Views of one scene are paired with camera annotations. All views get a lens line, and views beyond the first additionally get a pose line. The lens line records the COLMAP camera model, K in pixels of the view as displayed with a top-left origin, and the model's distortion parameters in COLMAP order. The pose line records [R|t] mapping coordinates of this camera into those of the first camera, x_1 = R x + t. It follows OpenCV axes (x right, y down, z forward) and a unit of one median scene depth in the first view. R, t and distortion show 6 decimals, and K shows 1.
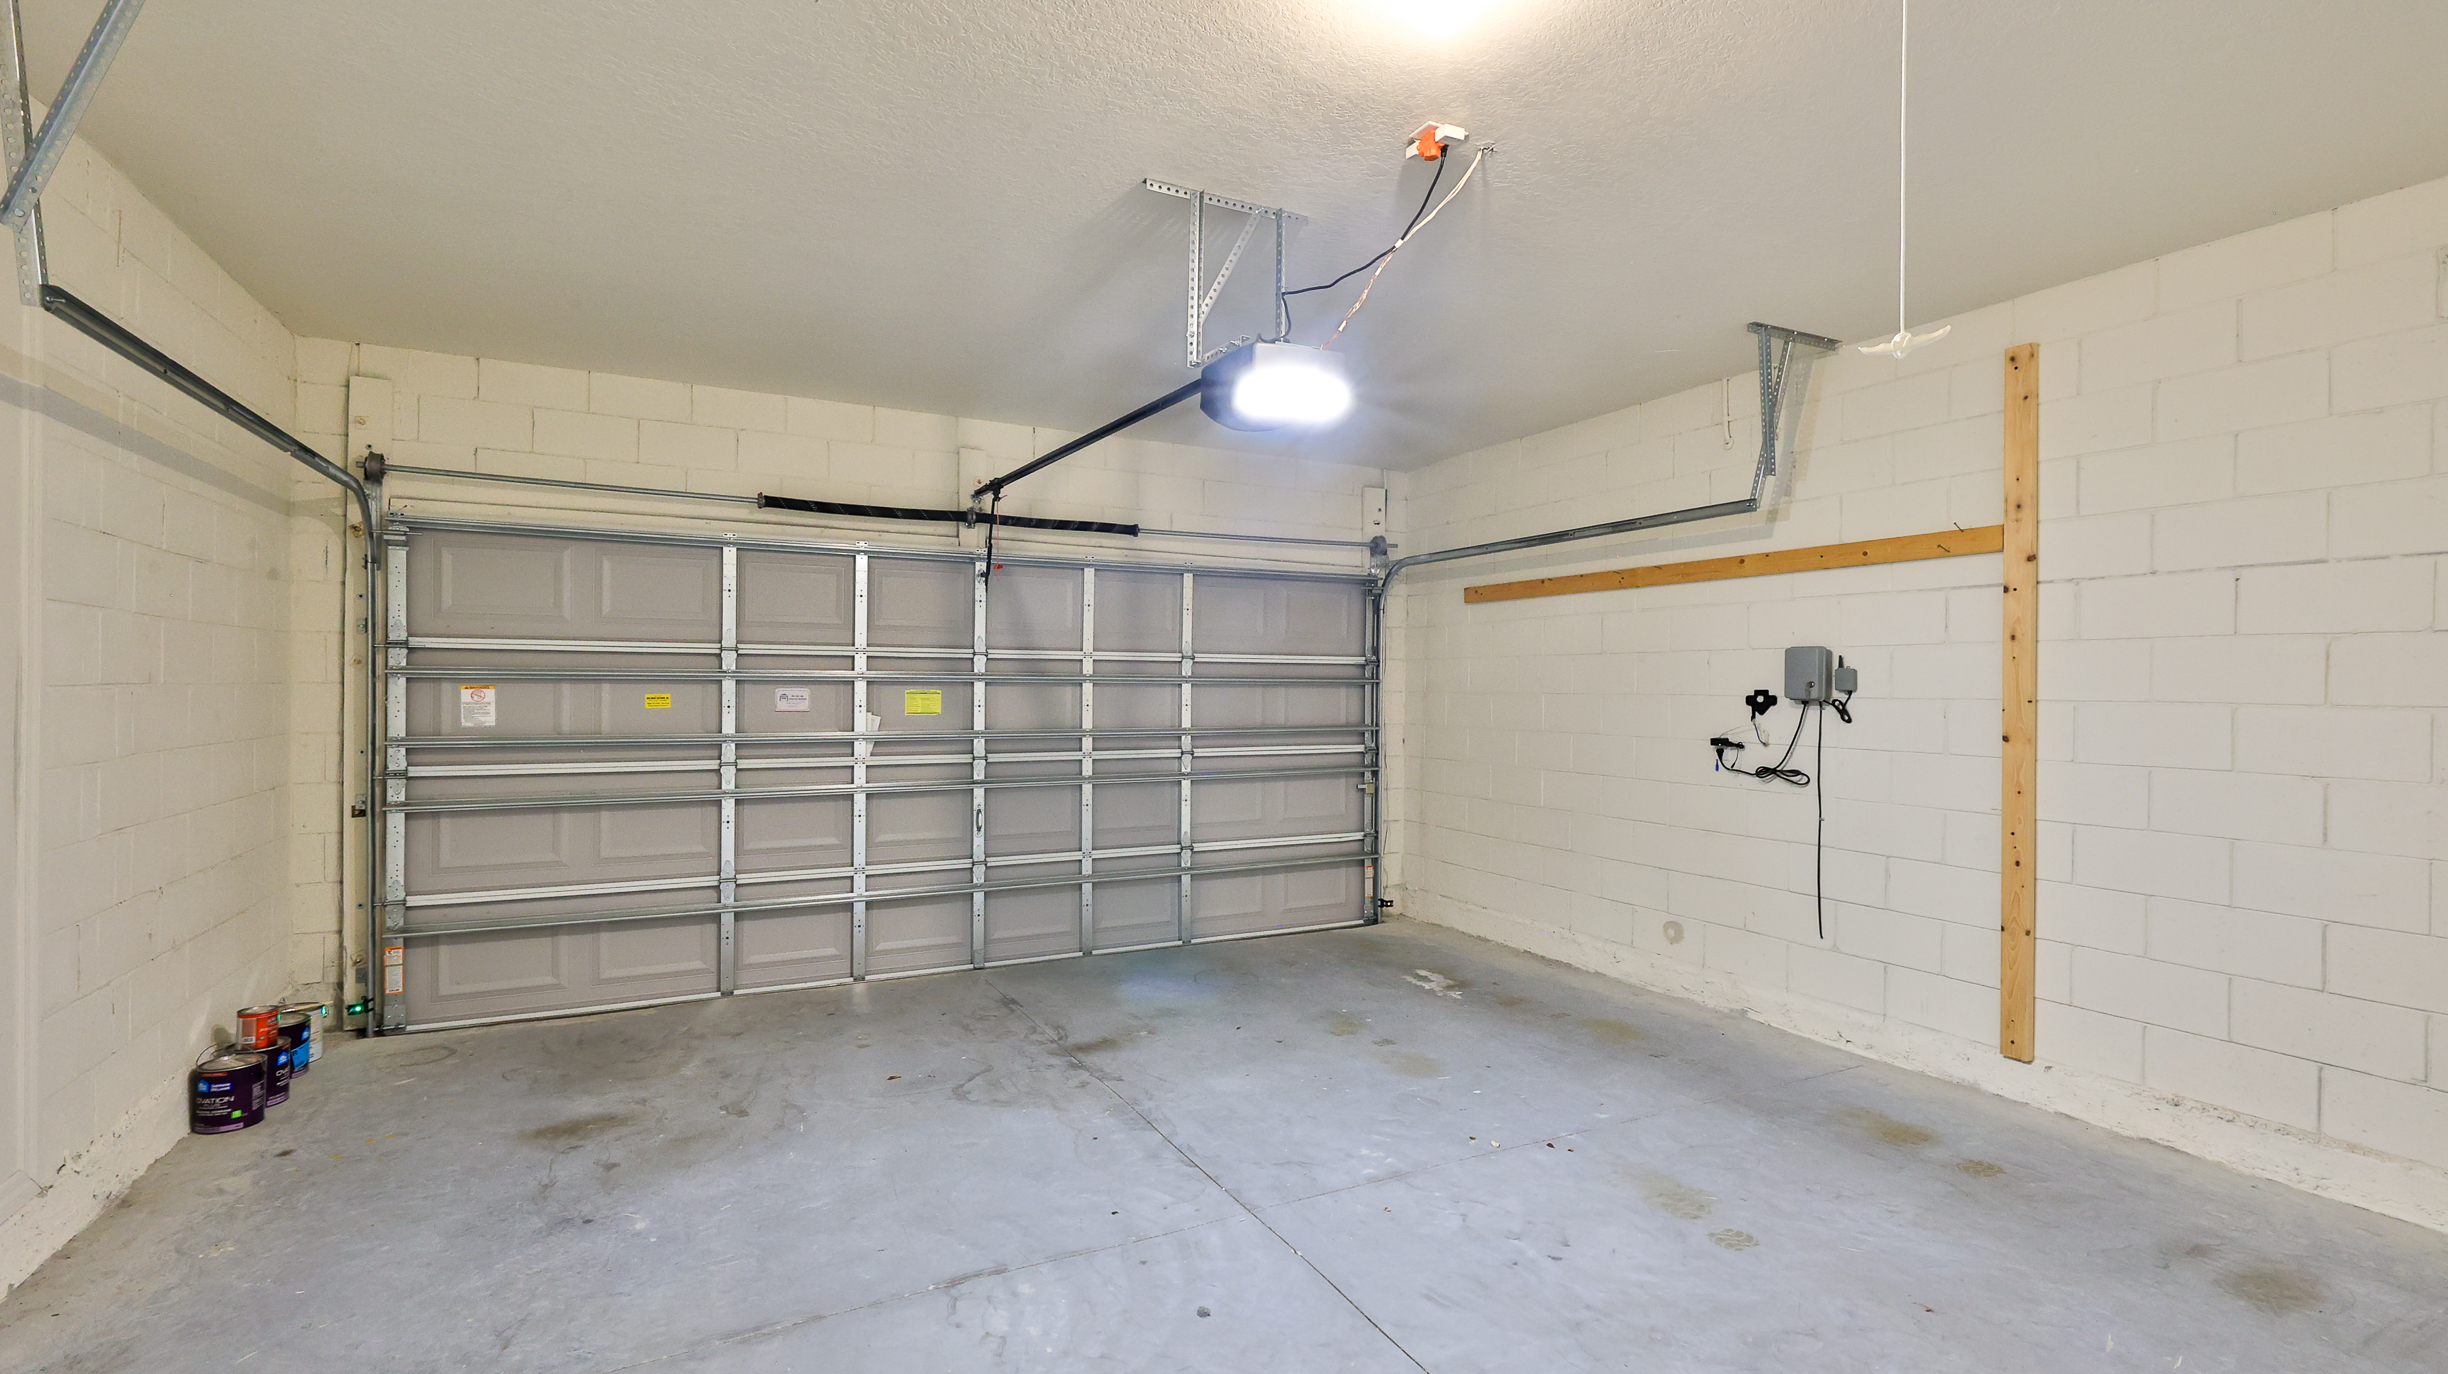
lens RADIAL K [[1075.4, 0, 1213.5], [0, 1075.4, 687.4], [0, 0, 1]] dist [0.000064, -0.000360]
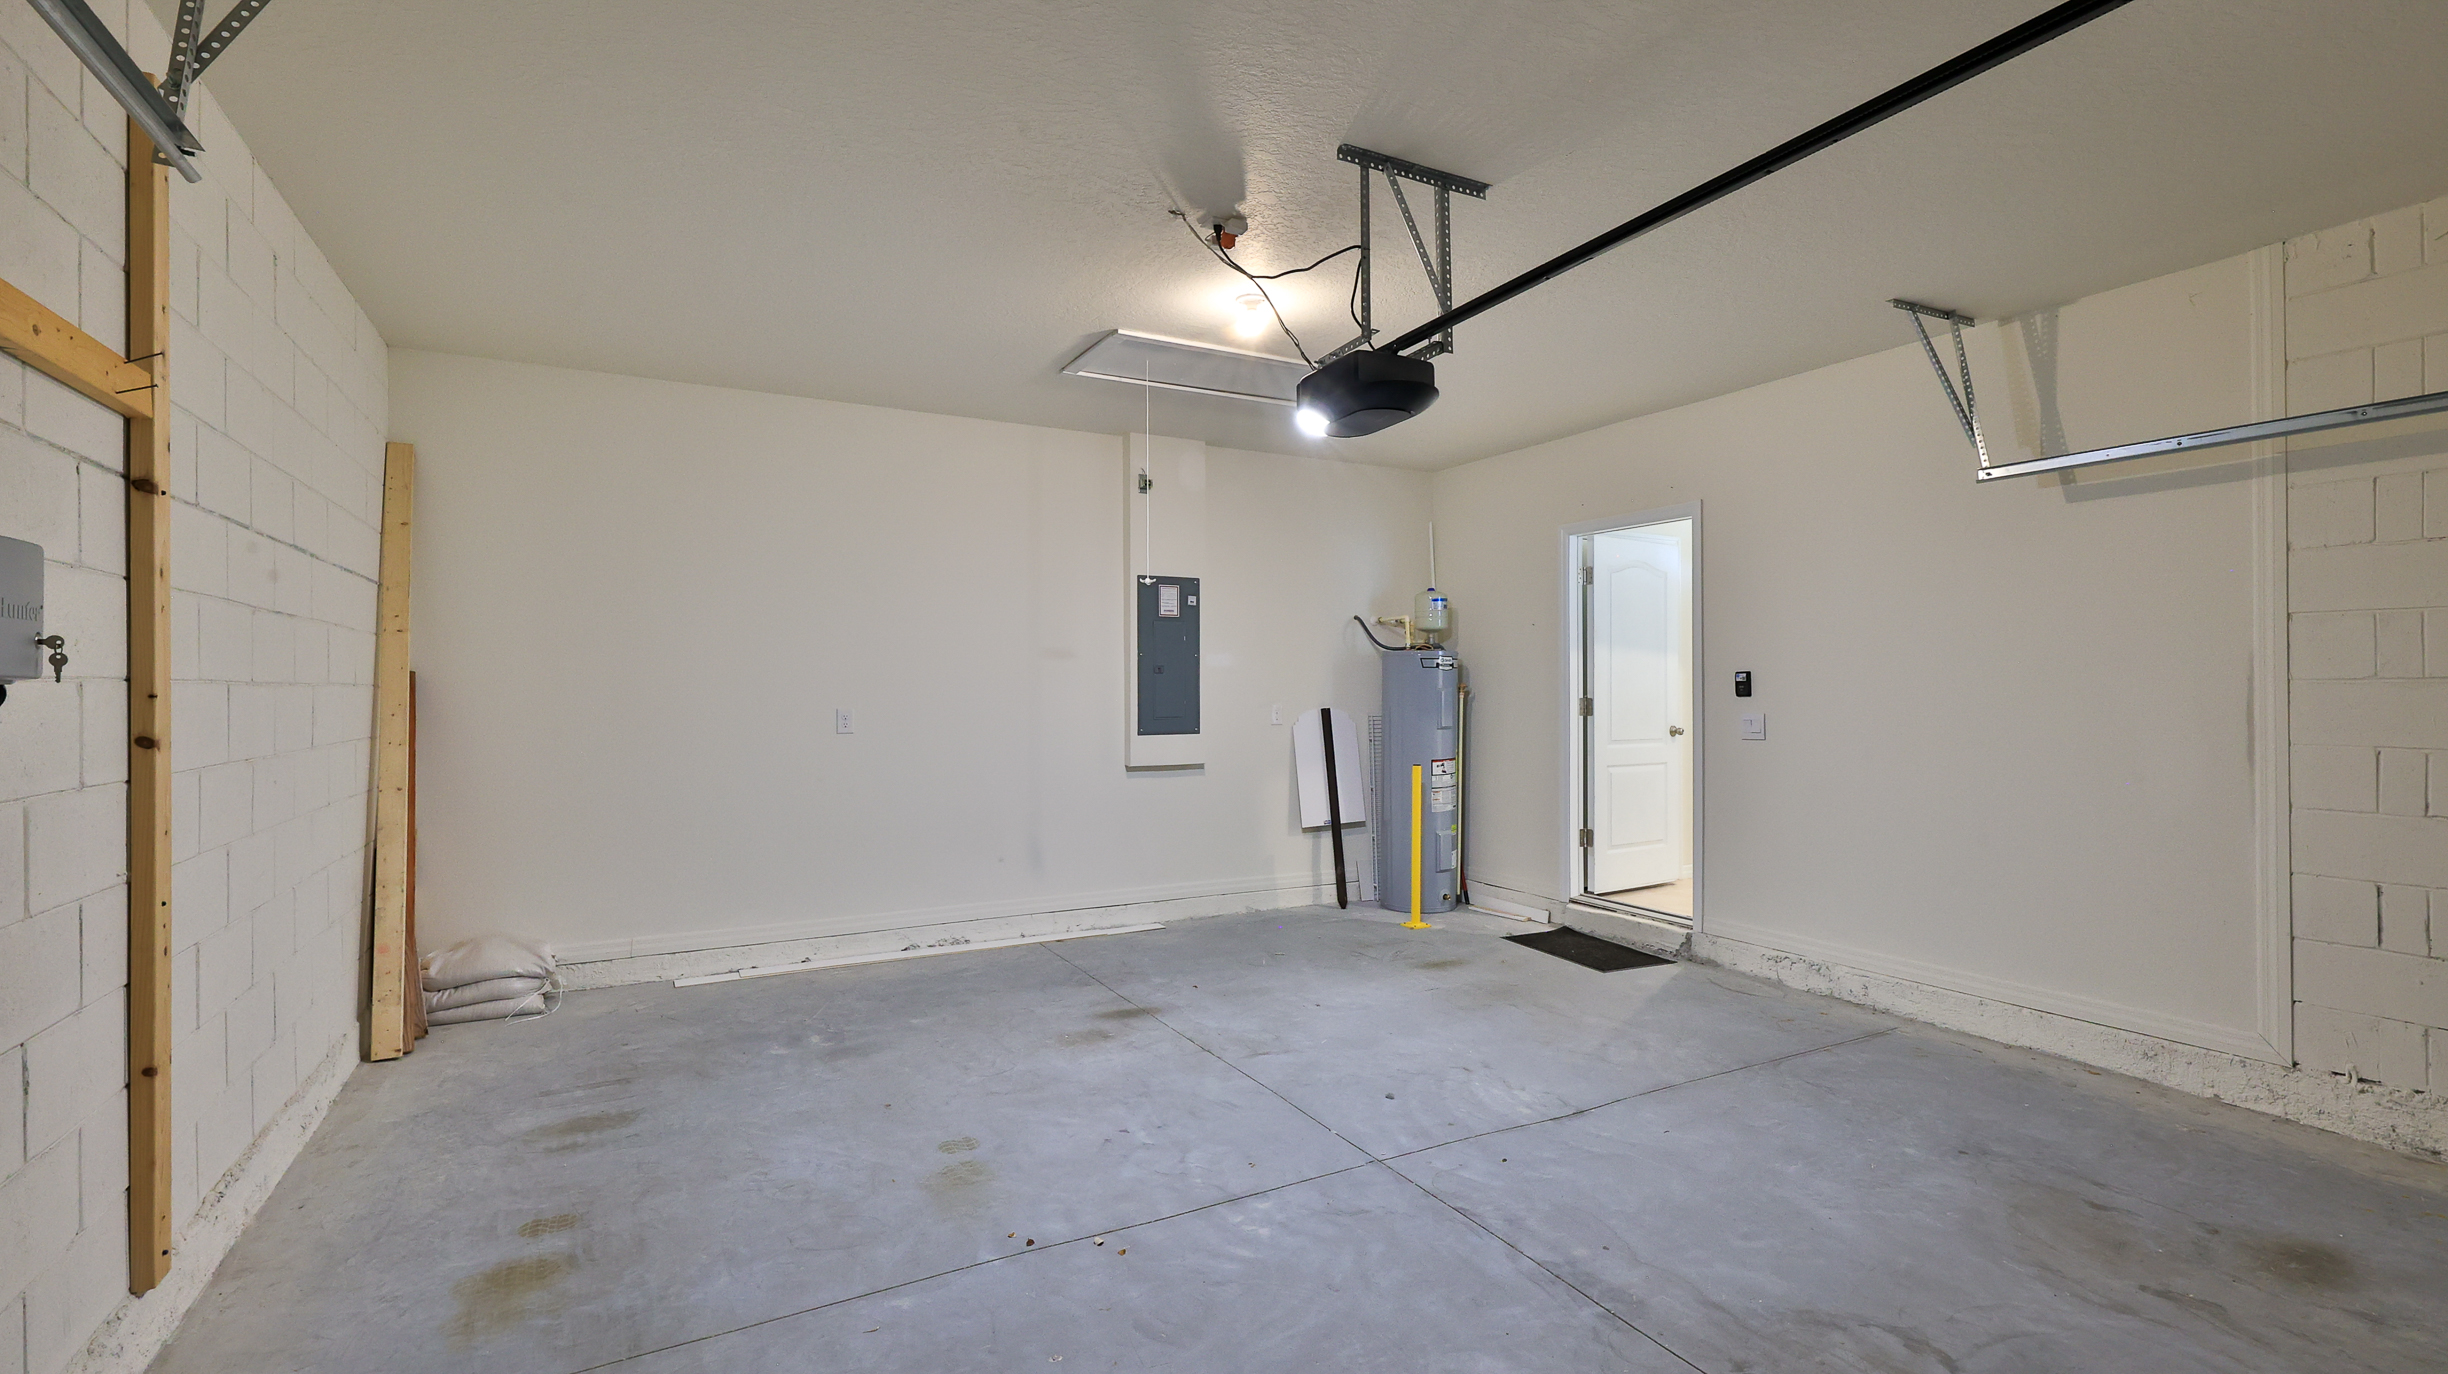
lens RADIAL K [[1075.4, 0, 1228.3], [0, 1075.4, 690.0], [0, 0, 1]] dist [0.000064, -0.000360]
pose [[-0.999215, -0.007780, -0.038853, 0.217442], [-0.007707, 0.999968, -0.002035, 0.019566], [0.038868, -0.001734, -0.999243, 1.953041]]
